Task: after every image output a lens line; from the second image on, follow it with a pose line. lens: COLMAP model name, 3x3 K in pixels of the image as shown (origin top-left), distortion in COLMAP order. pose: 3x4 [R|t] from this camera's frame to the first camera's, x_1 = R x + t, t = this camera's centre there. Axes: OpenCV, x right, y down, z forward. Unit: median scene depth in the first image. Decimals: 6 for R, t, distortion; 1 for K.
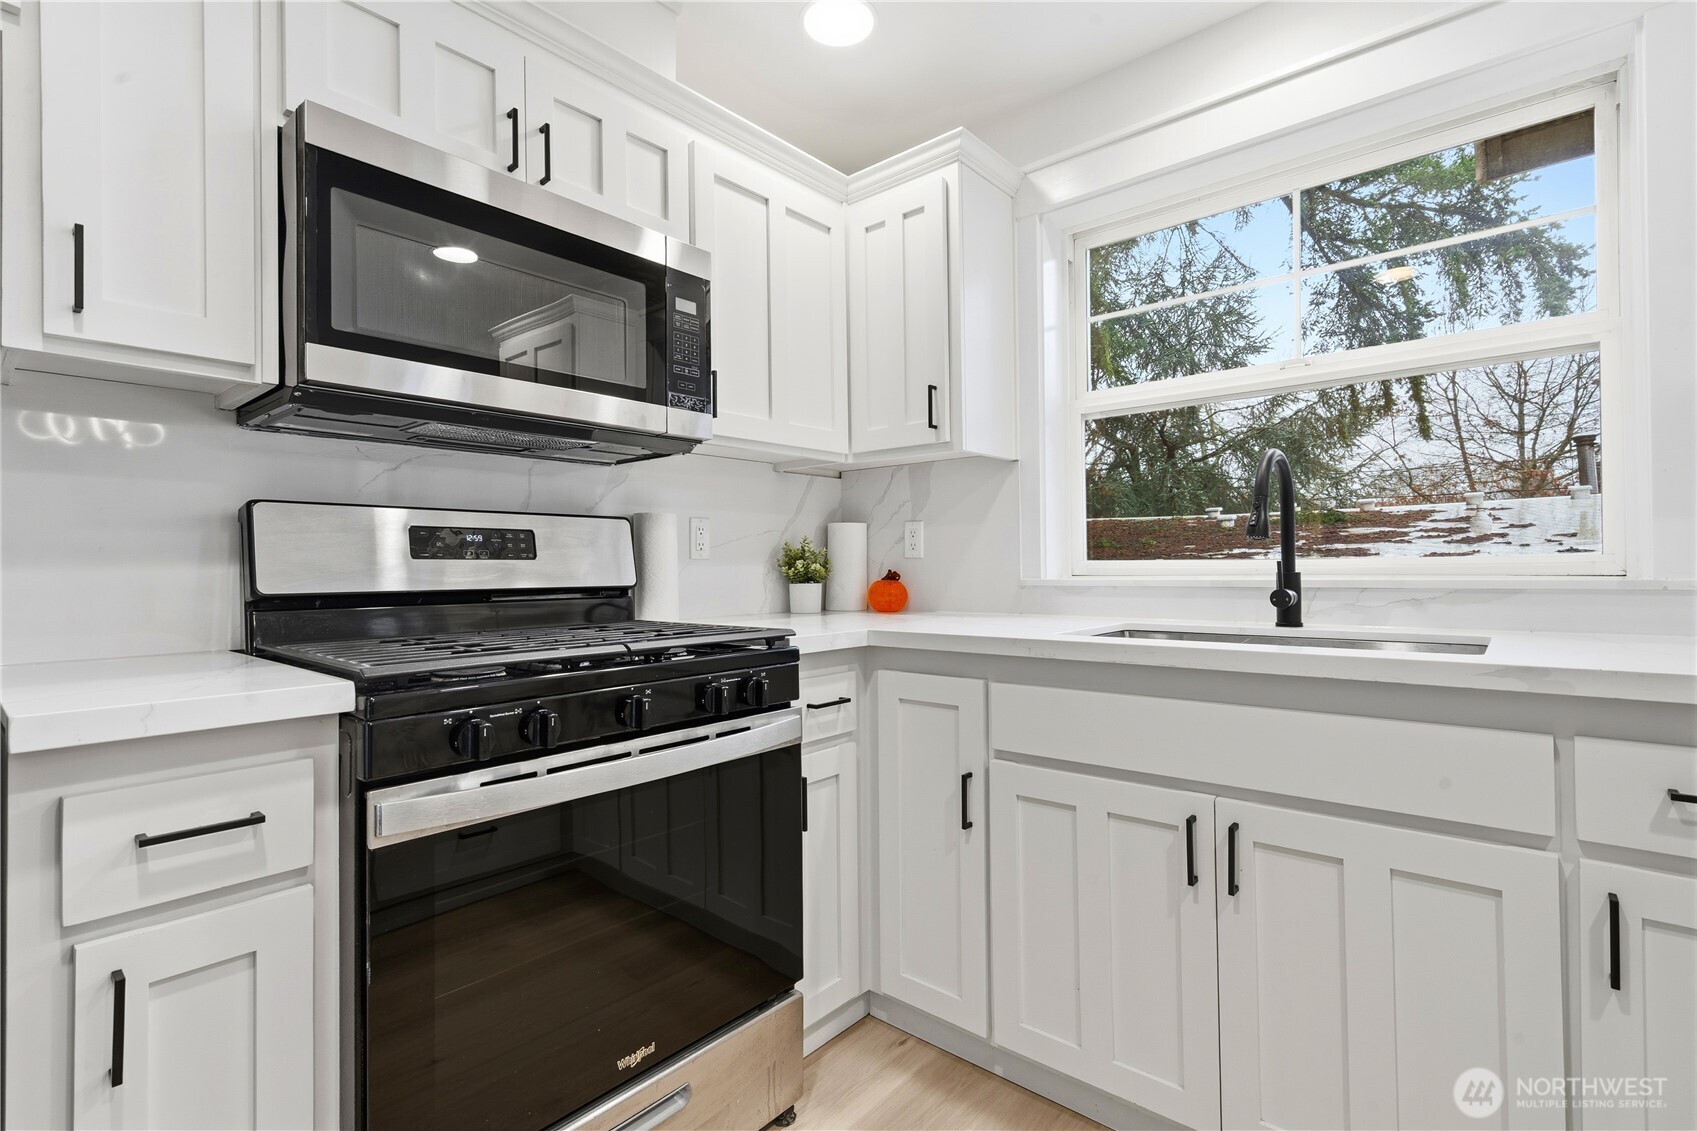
lens RADIAL K [[785.0, 0, 848.5], [0, 785.0, 561.3], [0, 0, 1]] dist [-0.000255, 0.000604]
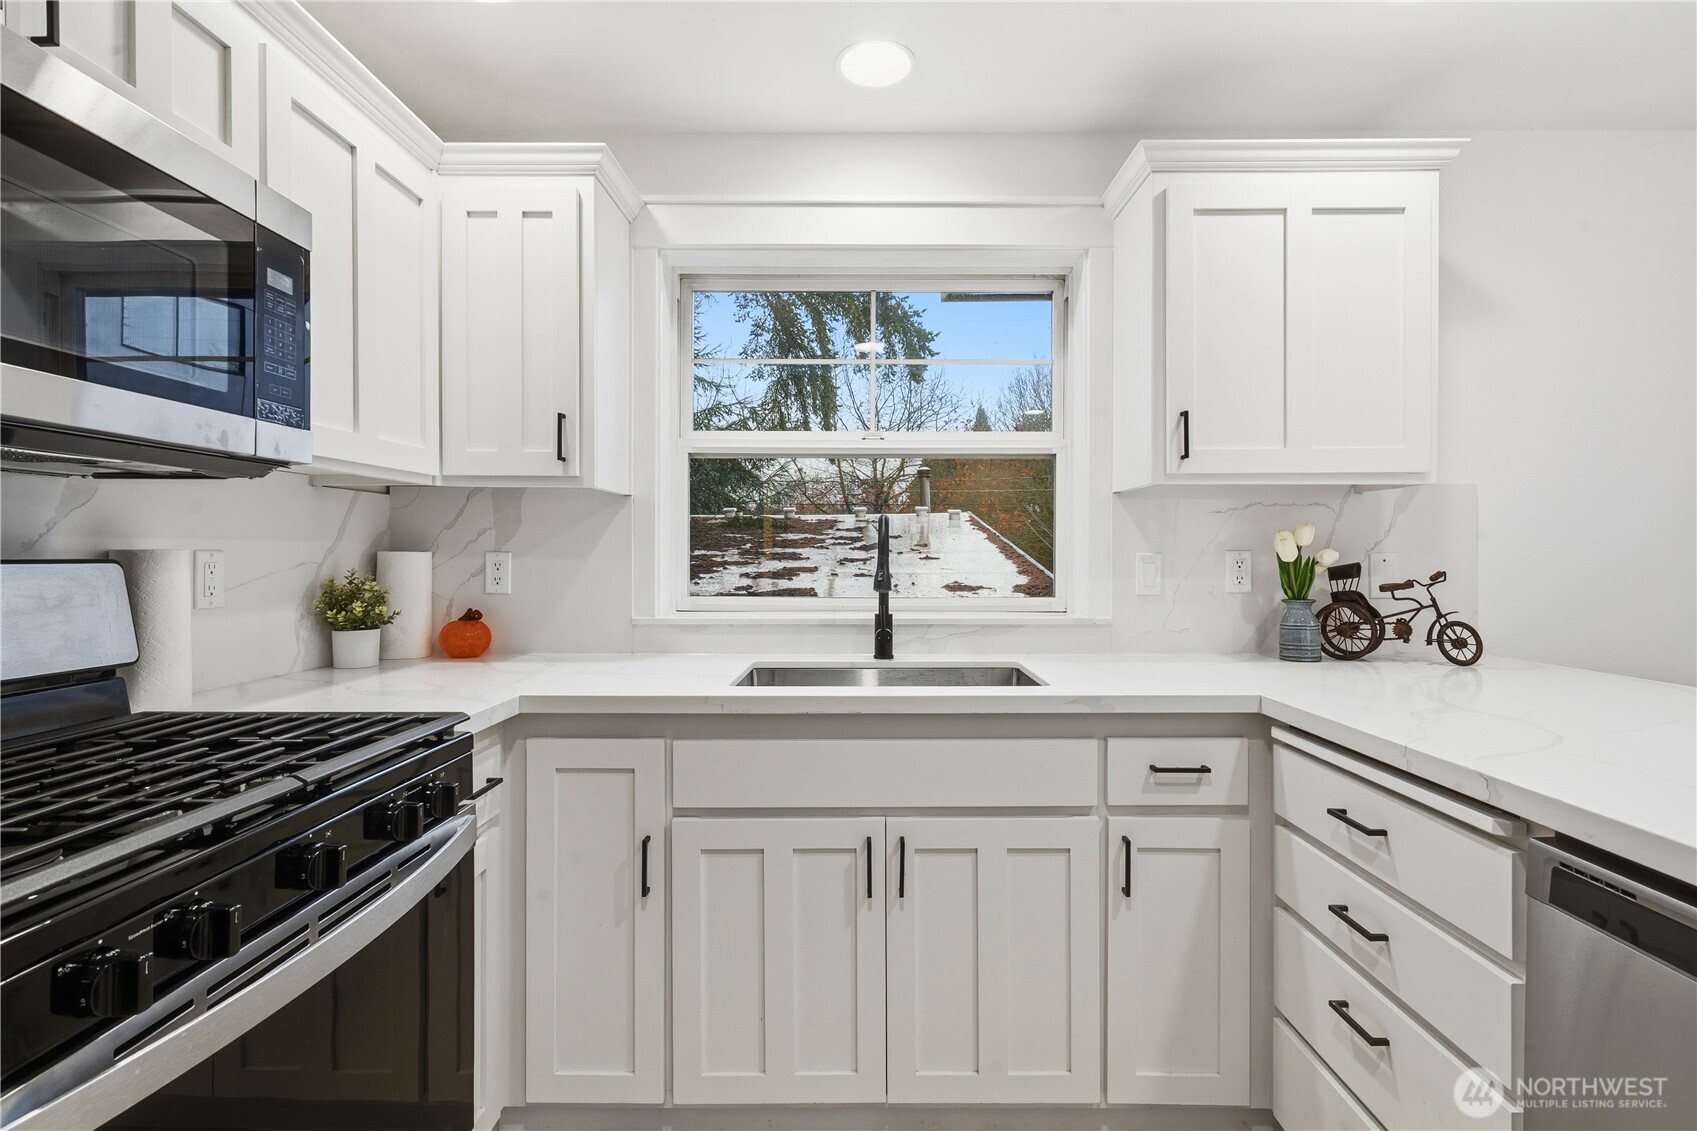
lens RADIAL K [[800.9, 0, 865.4], [0, 800.9, 557.3], [0, 0, 1]] dist [0.001255, 0.000464]
pose [[0.759017, 0.008175, 0.651020, -0.229592], [-0.013509, 0.999904, 0.003194, -0.064857], [-0.650931, -0.011219, 0.759054, 0.064119]]
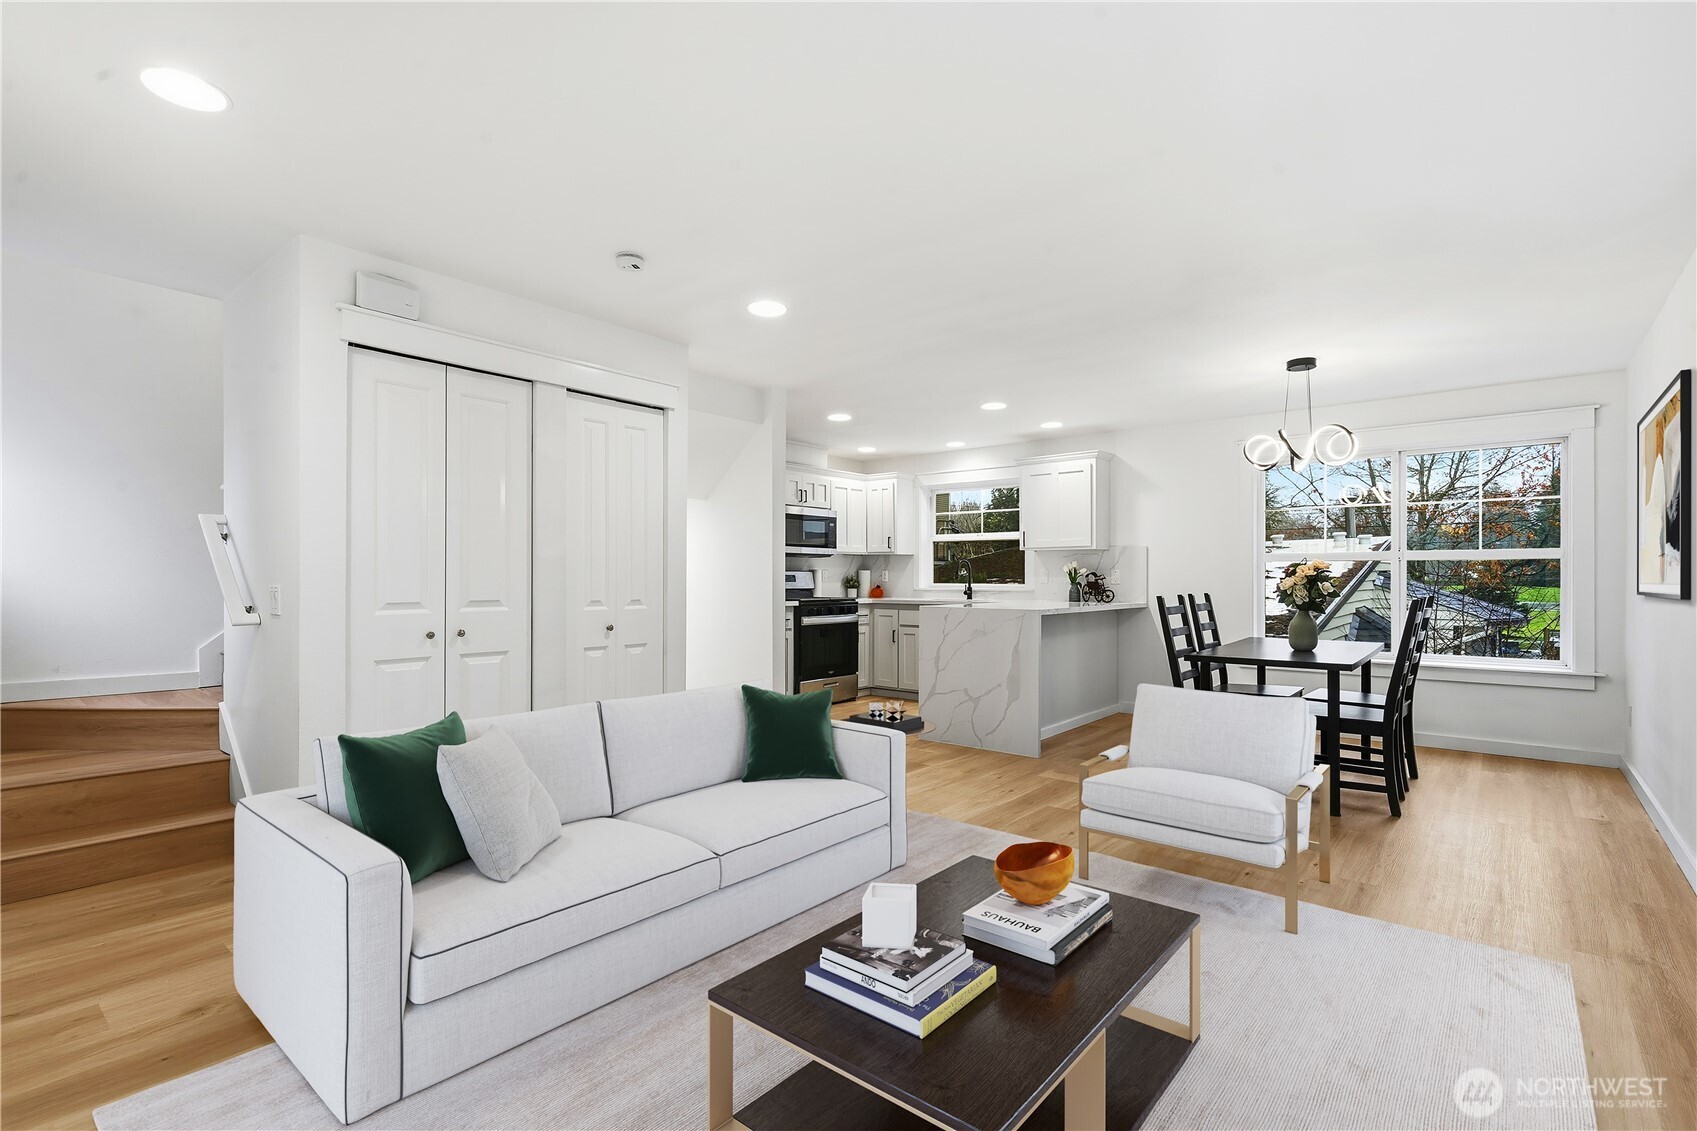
lens RADIAL K [[790.6, 0, 850.6], [0, 790.6, 580.5], [0, 0, 1]] dist [-0.000041, 0.000370]
pose [[0.999735, 0.012874, 0.019089, -0.151738], [-0.013084, 0.999855, 0.010921, -0.051842], [-0.018946, -0.011168, 0.999758, -2.834941]]
